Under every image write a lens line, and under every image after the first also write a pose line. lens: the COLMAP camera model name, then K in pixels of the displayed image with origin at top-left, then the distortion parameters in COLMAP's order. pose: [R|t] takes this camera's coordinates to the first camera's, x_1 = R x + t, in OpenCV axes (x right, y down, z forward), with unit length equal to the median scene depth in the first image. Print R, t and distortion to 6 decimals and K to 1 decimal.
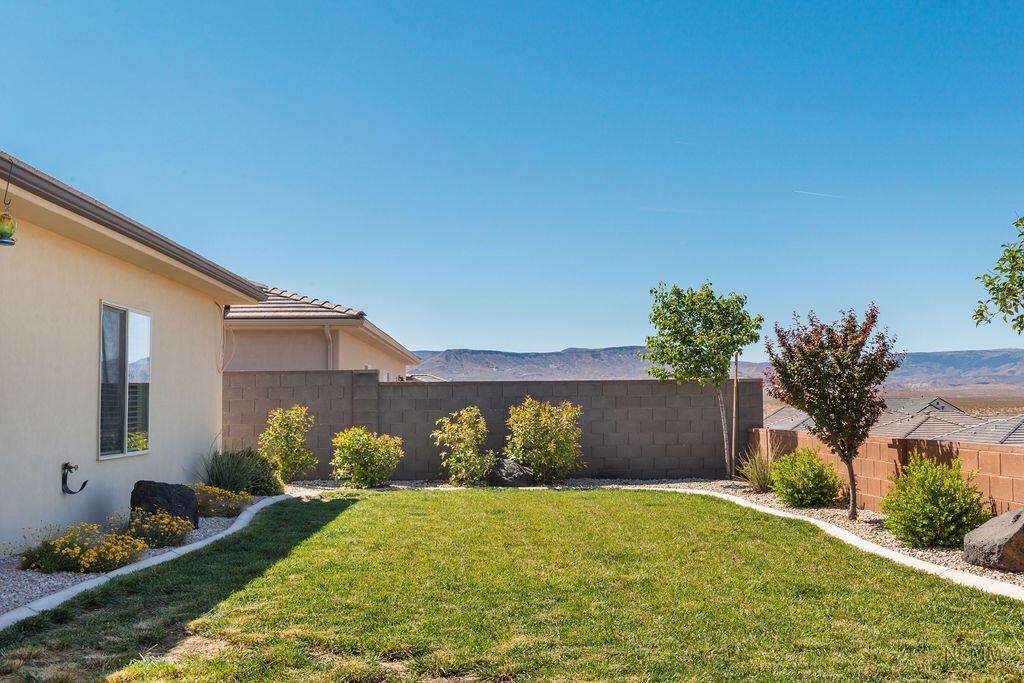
lens RADIAL K [[1062.6, 0, 508.9], [0, 1062.6, 341.9], [0, 0, 1]] dist [-0.005719, 0.000000]
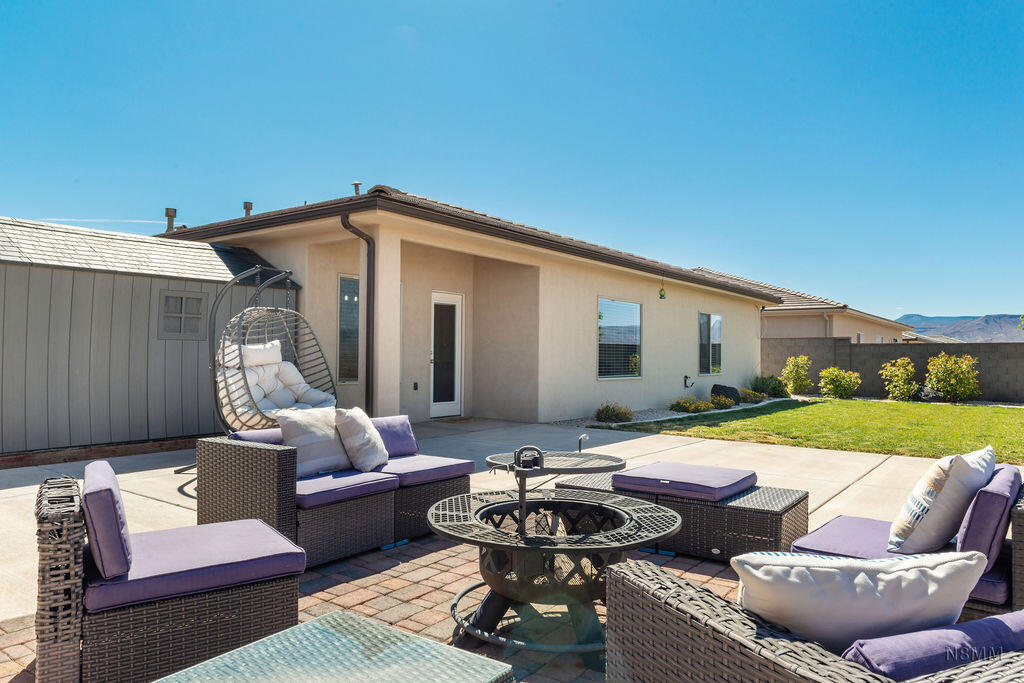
lens RADIAL K [[690.4, 0, 507.7], [0, 690.4, 343.8], [0, 0, 1]] dist [0.002931, 0.005123]
pose [[0.787876, 0.003519, -0.615824, 0.158982], [0.022369, 0.999160, 0.034329, -0.017333], [0.615427, -0.040822, 0.787136, -0.337646]]
